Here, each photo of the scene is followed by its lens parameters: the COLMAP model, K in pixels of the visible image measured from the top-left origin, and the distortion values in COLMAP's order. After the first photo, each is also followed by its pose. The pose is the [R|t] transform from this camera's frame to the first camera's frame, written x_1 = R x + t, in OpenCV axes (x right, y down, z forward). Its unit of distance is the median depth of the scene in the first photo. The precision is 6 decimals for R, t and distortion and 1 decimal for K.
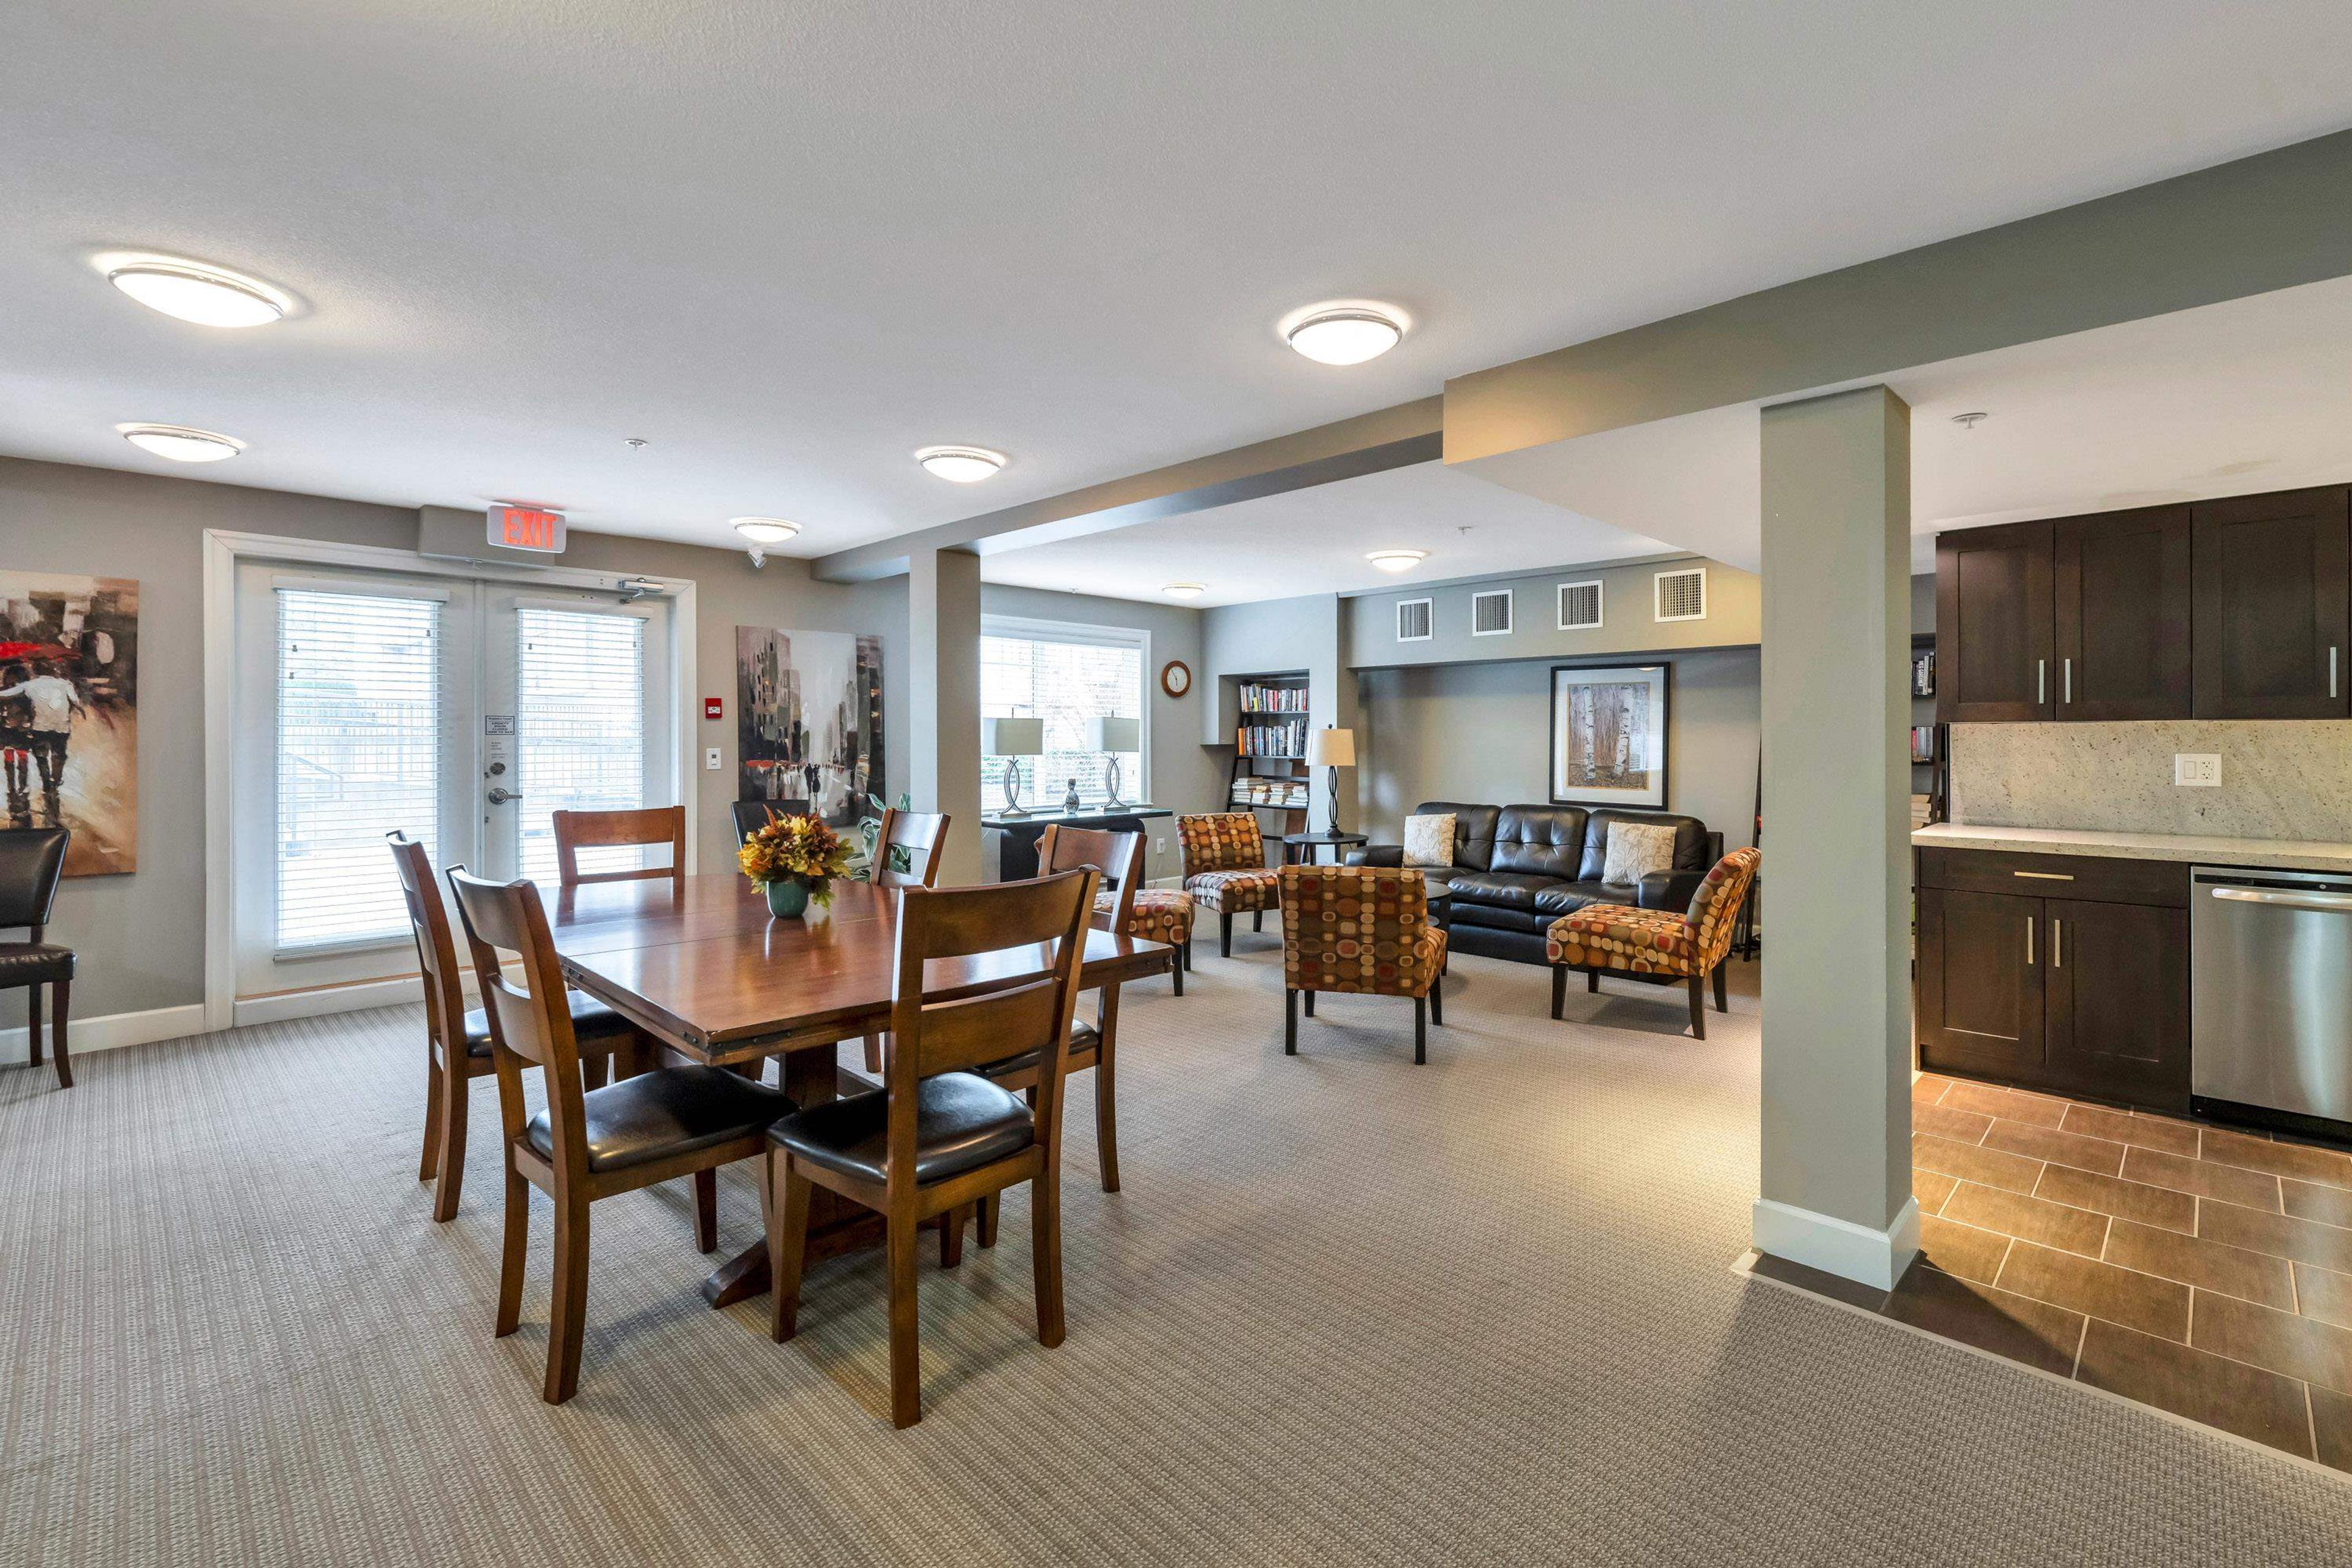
lens RADIAL K [[1054.0, 0, 1214.1], [0, 1054.0, 737.4], [0, 0, 1]] dist [0.000235, -0.000392]
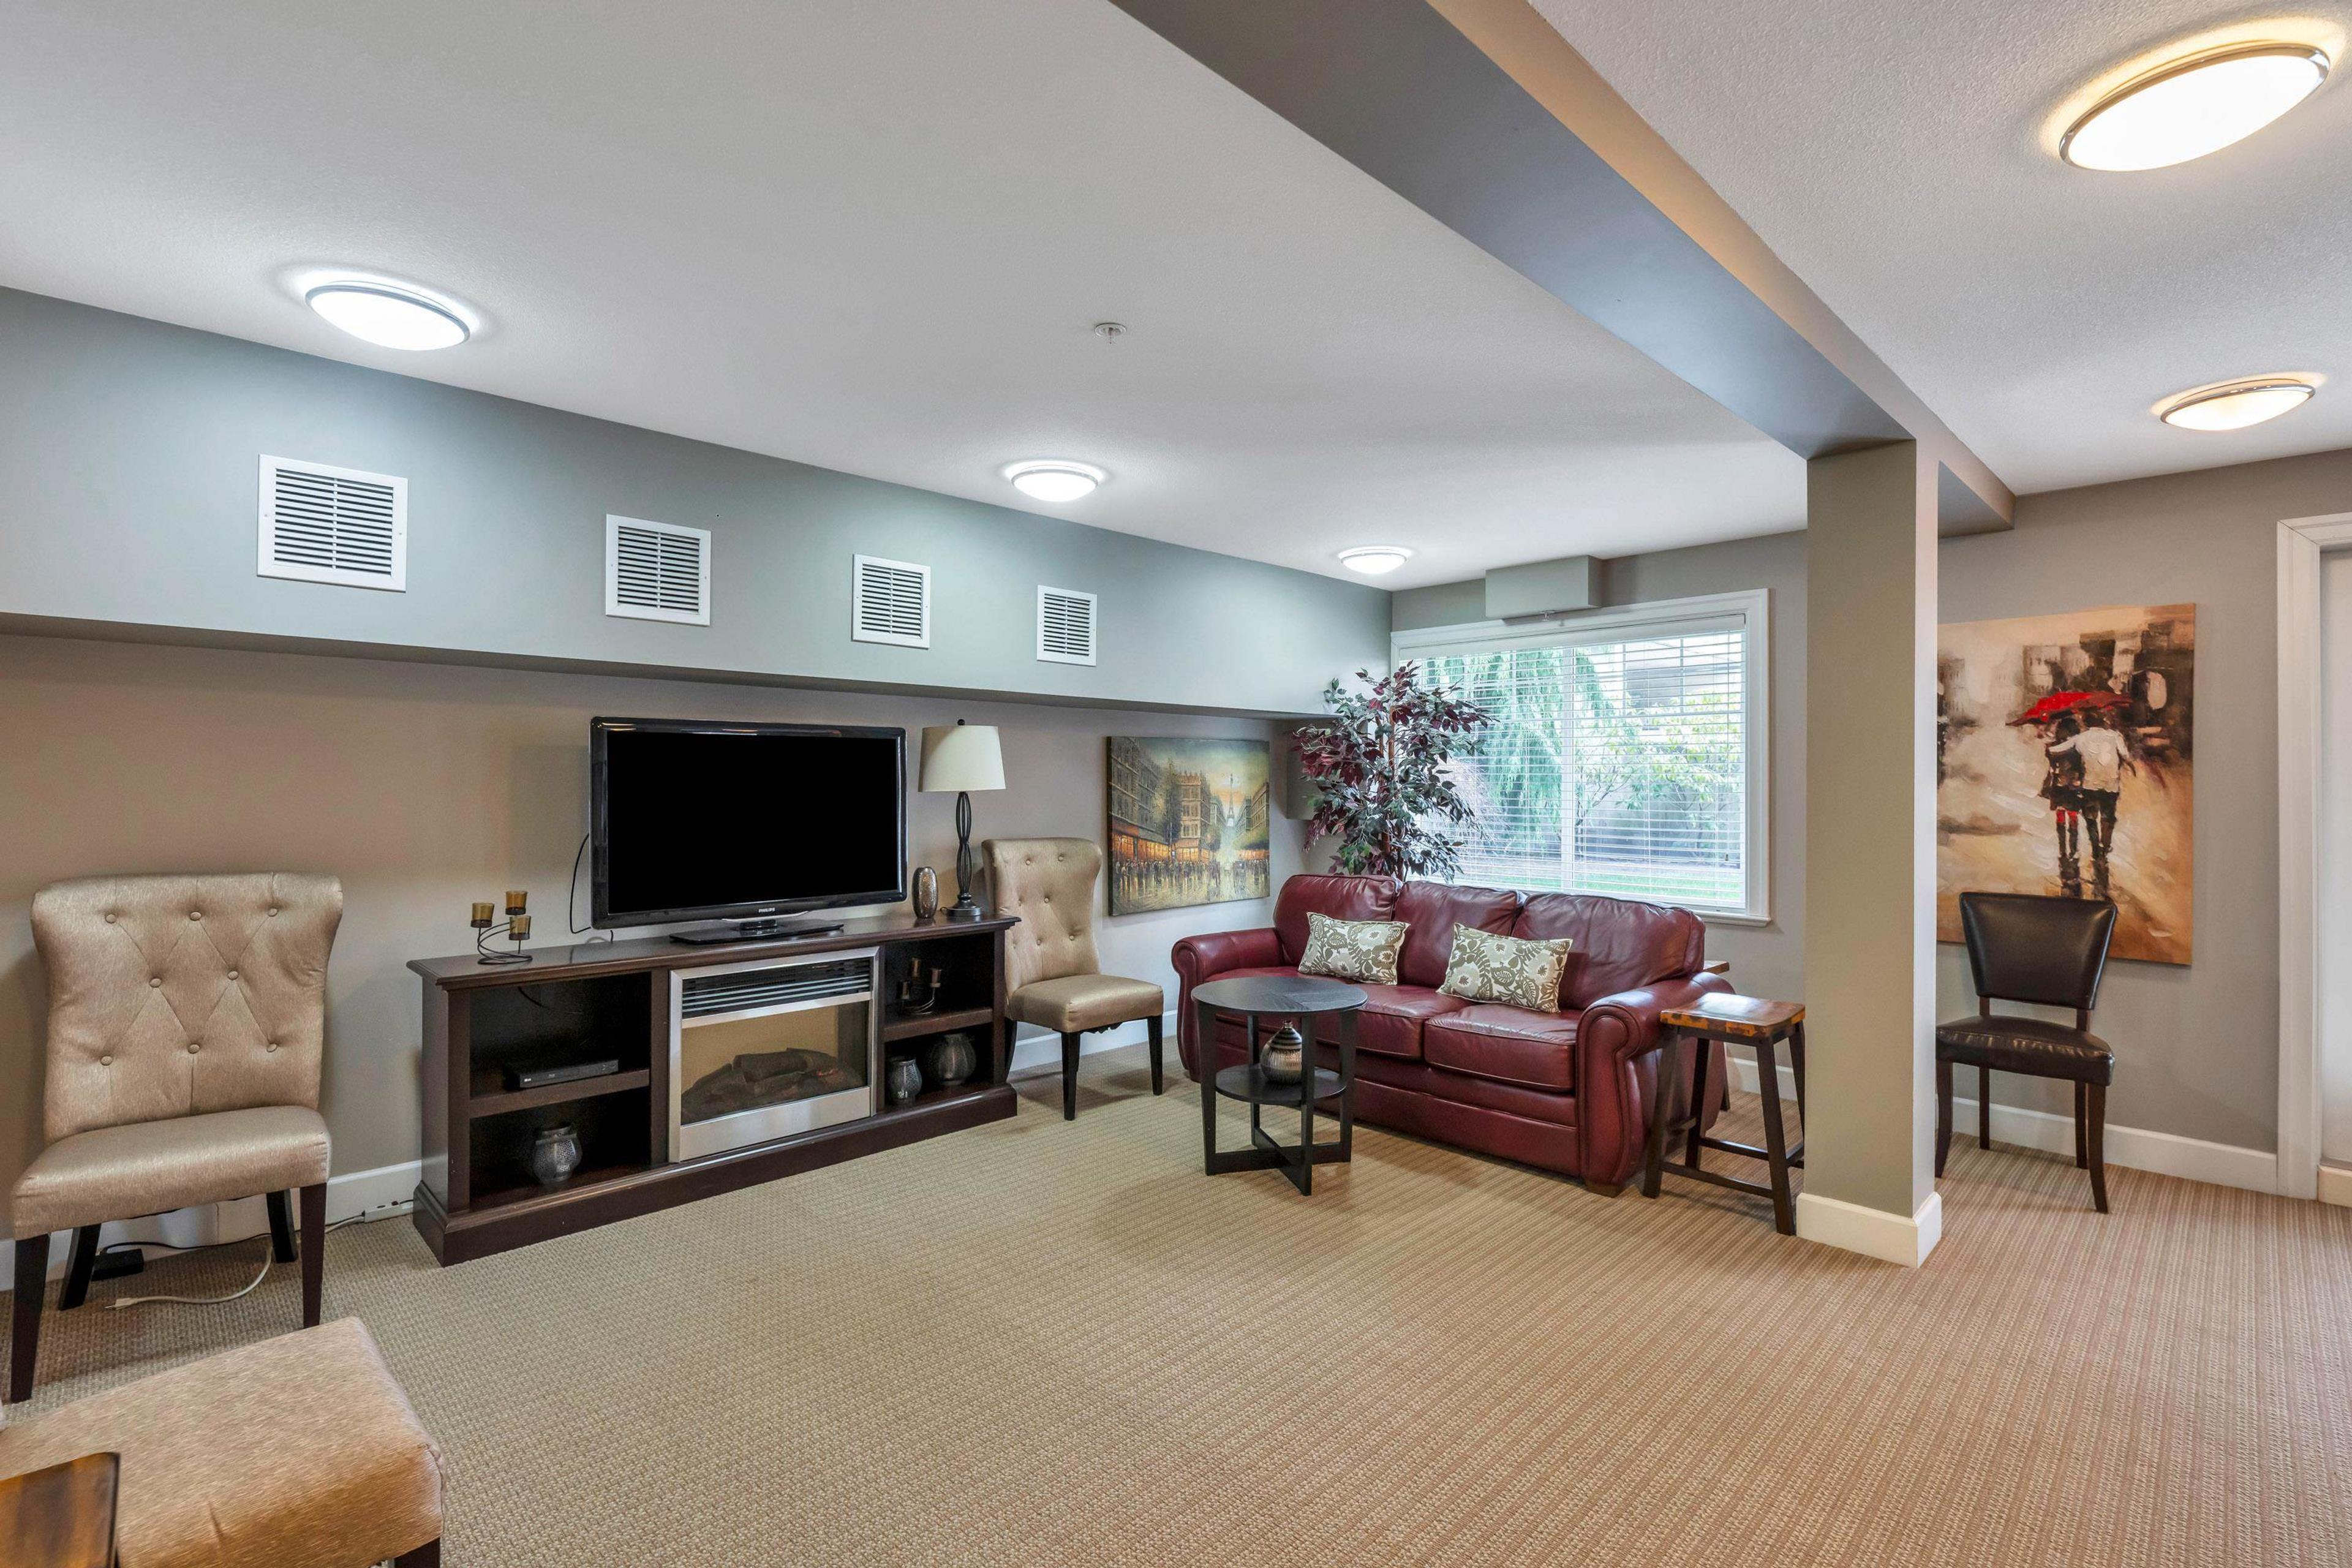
lens RADIAL K [[1088.3, 0, 1177.9], [0, 1088.3, 776.6], [0, 0, 1]] dist [-0.003809, -0.000398]
pose [[-0.018490, -0.006341, -0.999809, -0.183769], [-0.008363, 0.999946, -0.006187, -0.005197], [0.999794, 0.008247, -0.018542, 0.246574]]
